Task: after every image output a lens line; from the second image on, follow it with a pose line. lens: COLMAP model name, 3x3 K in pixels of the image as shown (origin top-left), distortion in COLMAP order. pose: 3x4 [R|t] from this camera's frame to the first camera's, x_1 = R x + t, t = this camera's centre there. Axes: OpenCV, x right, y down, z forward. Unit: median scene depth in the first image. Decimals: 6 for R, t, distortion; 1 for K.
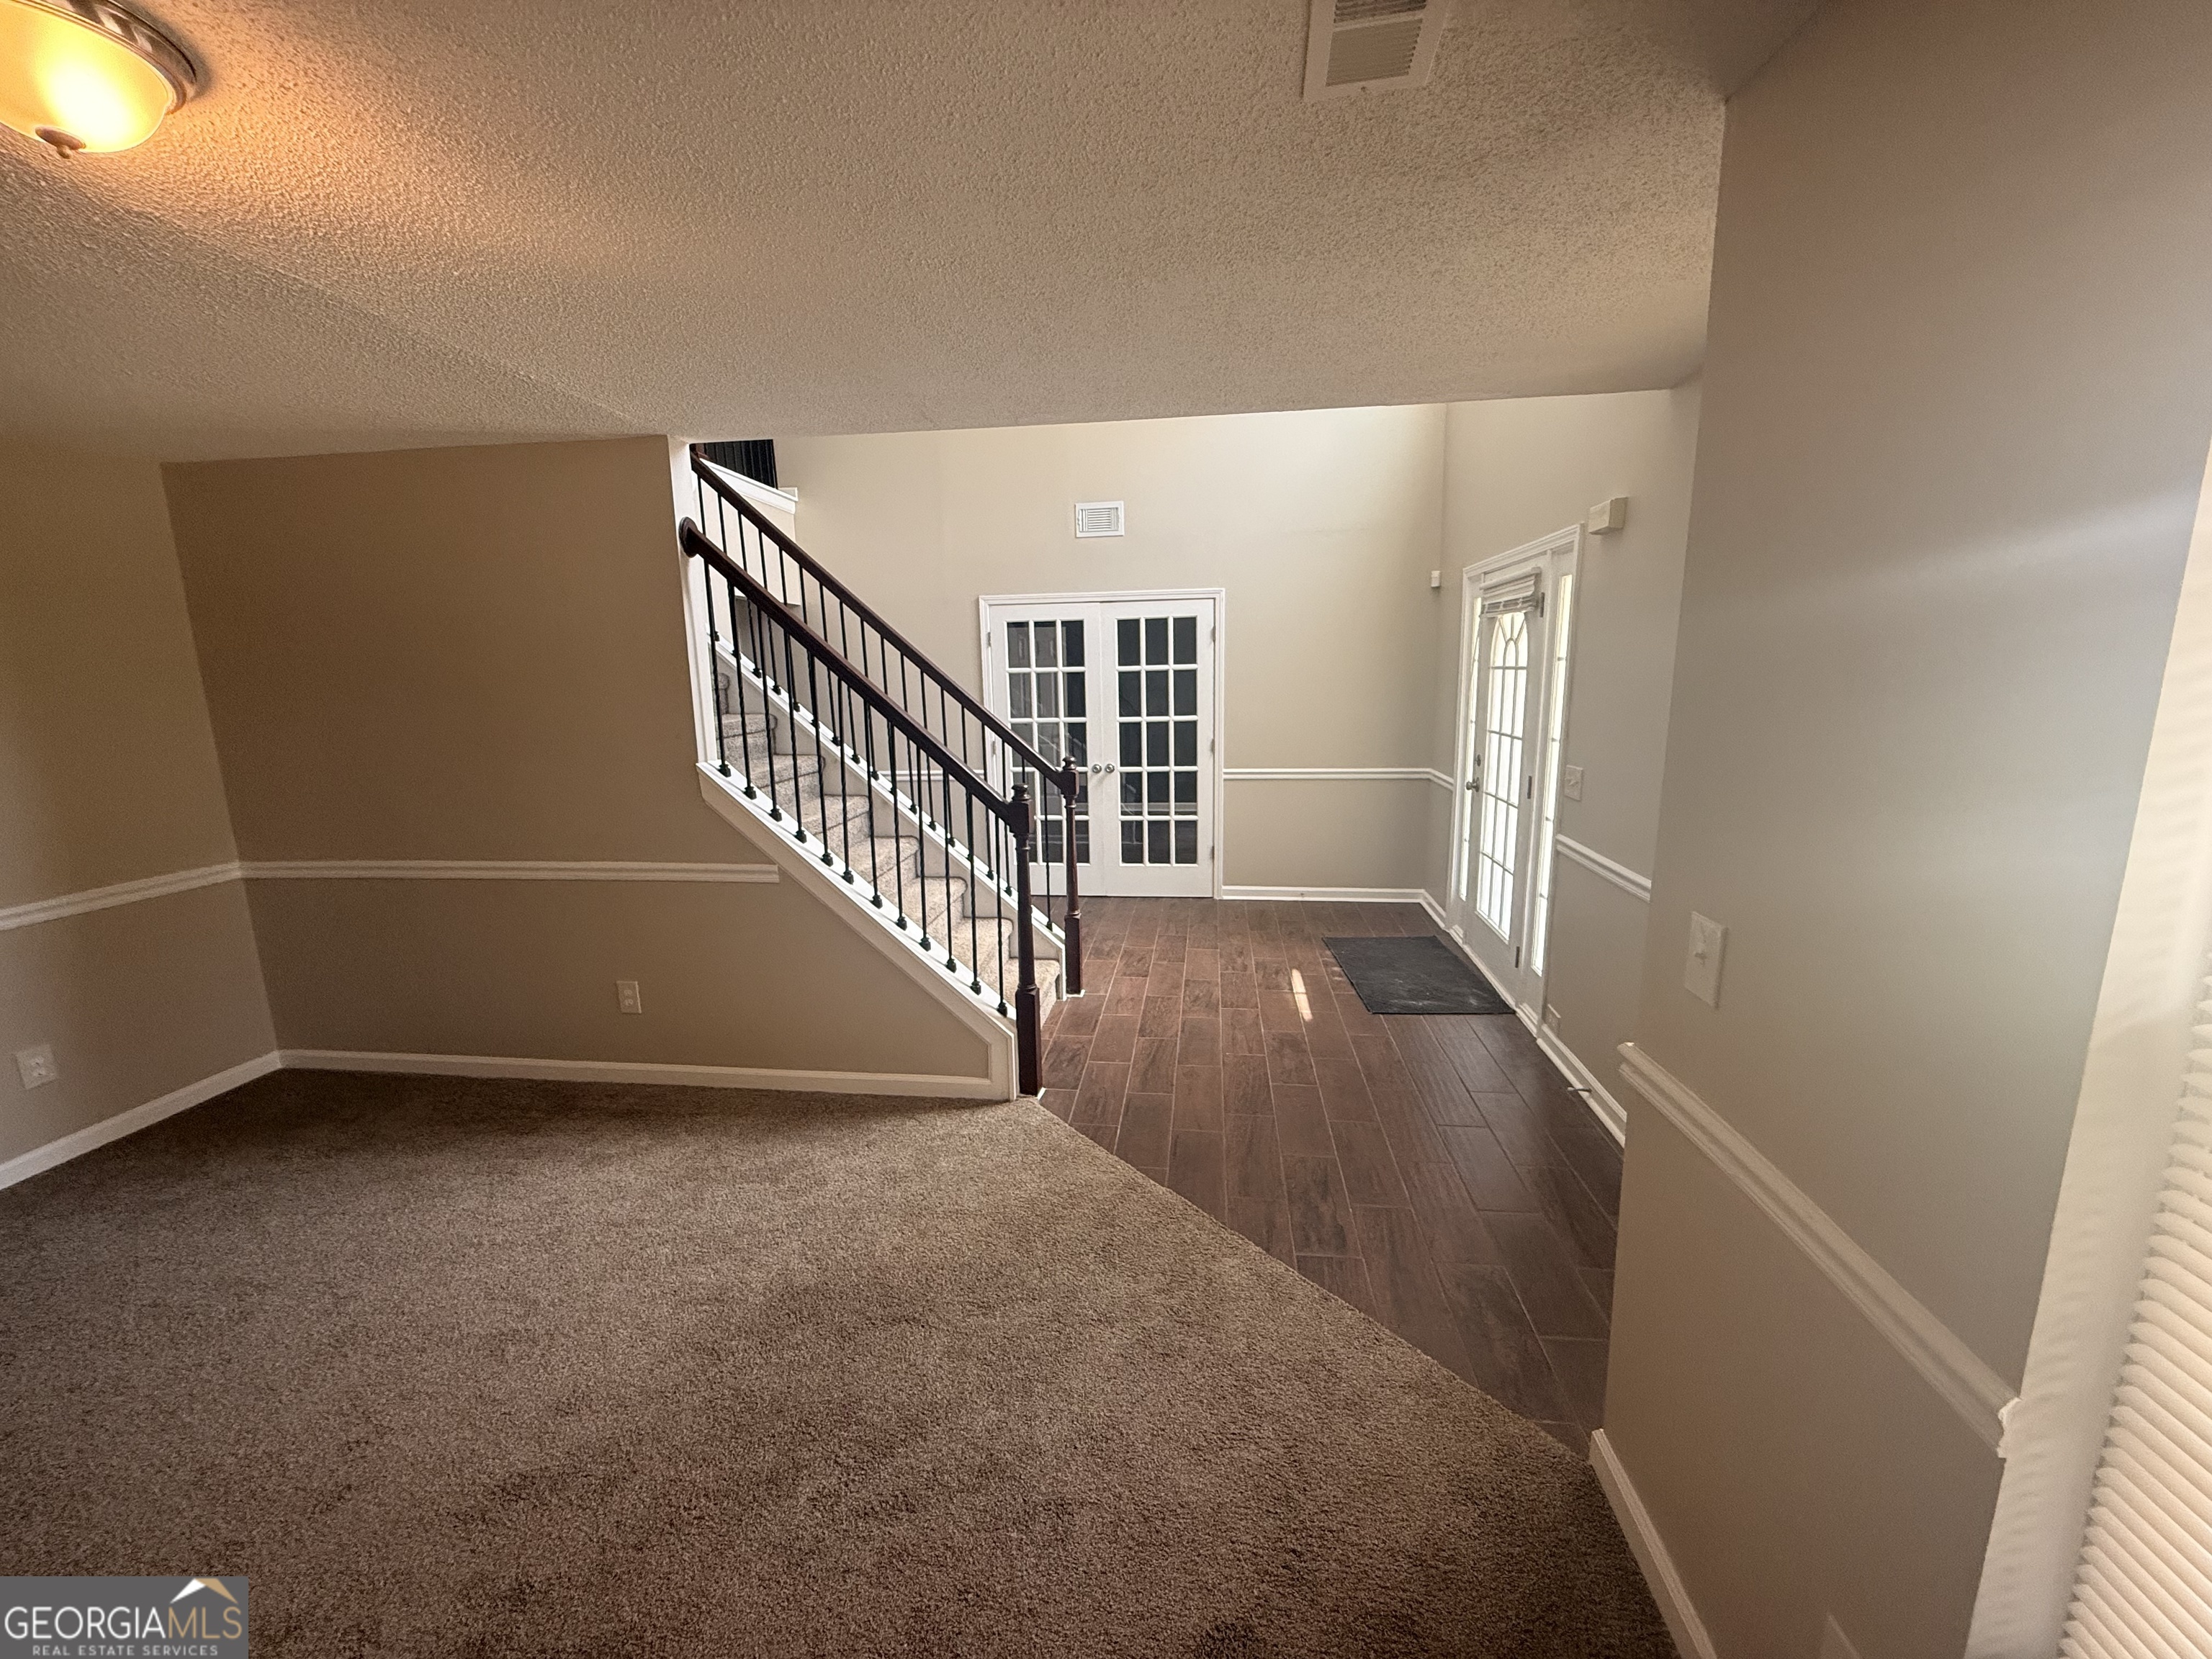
lens RADIAL K [[884.4, 0, 1113.7], [0, 884.4, 832.9], [0, 0, 1]] dist [0.003042, 0.000116]
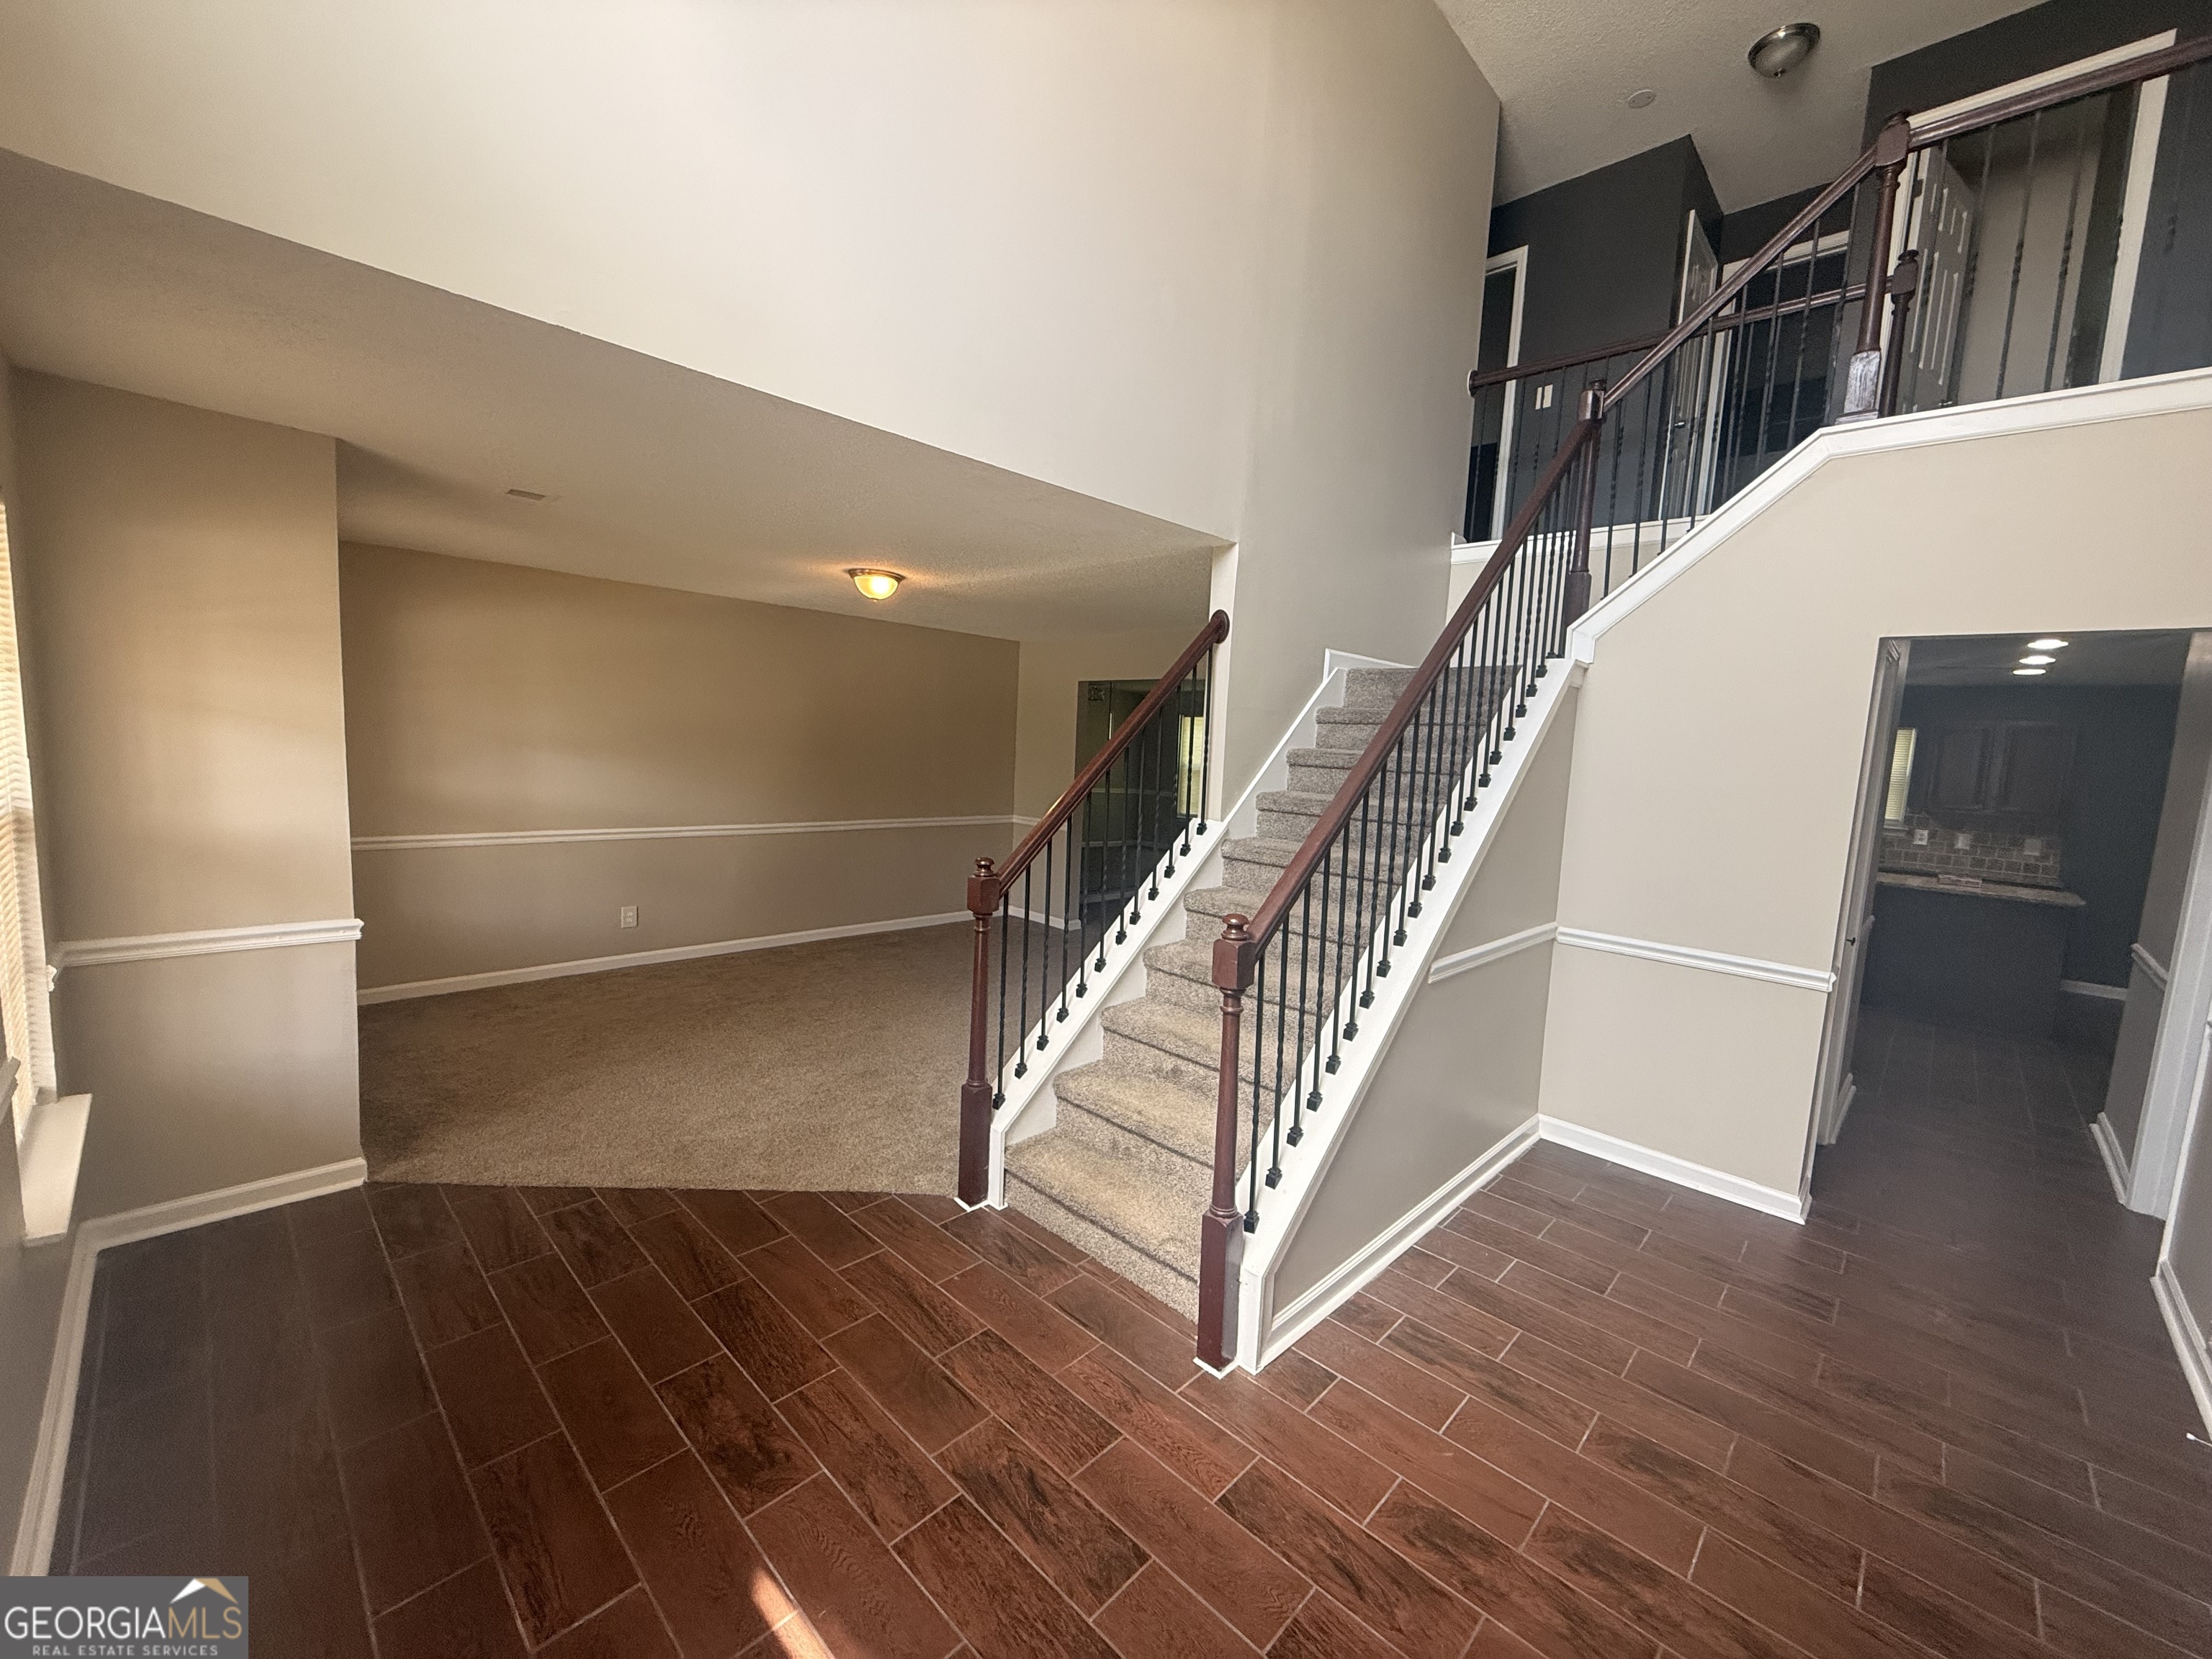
lens RADIAL K [[884.4, 0, 1112.6], [0, 884.4, 838.8], [0, 0, 1]] dist [0.003042, 0.000116]
pose [[-0.607625, 0.082225, -0.789956, 0.555197], [-0.184459, 0.952819, 0.241060, -0.336113], [0.772507, 0.292189, -0.563790, 1.663528]]
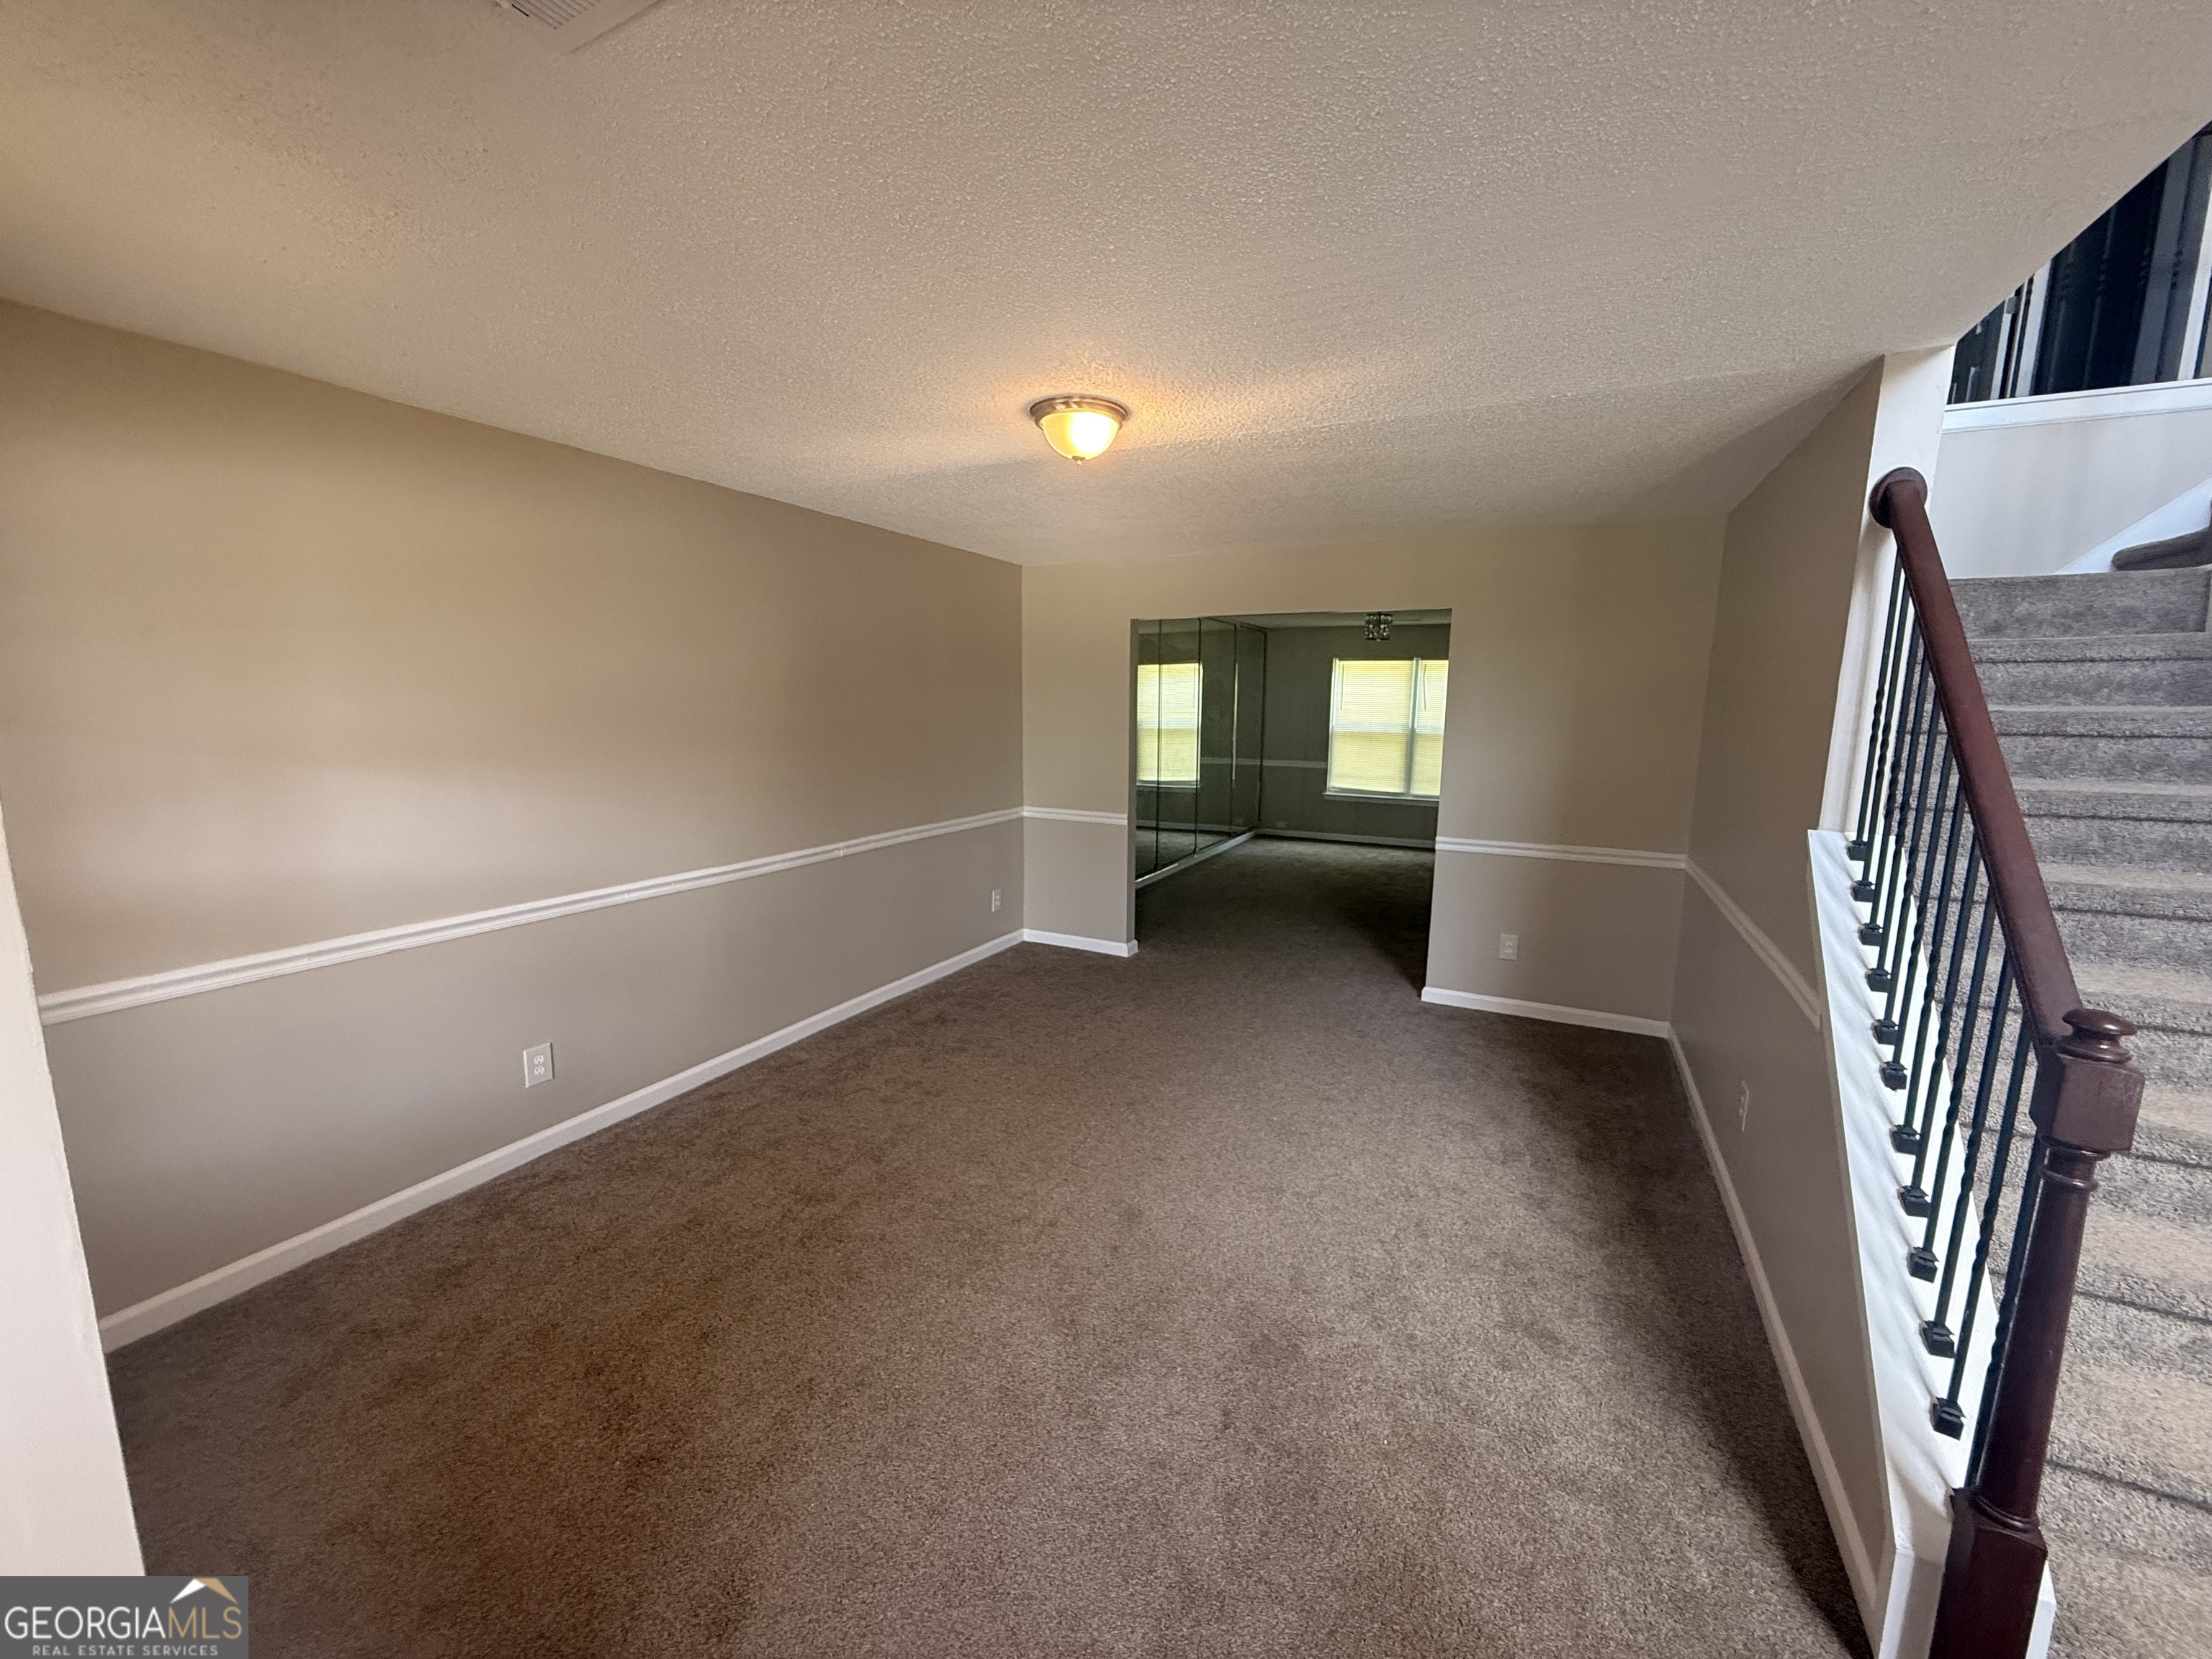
lens RADIAL K [[884.4, 0, 1102.6], [0, 884.4, 840.3], [0, 0, 1]] dist [0.003042, 0.000116]
pose [[-0.343645, 0.168052, -0.923941, 0.380637], [-0.180969, 0.953567, 0.240750, -0.143707], [0.921498, 0.249938, -0.297276, 0.711740]]
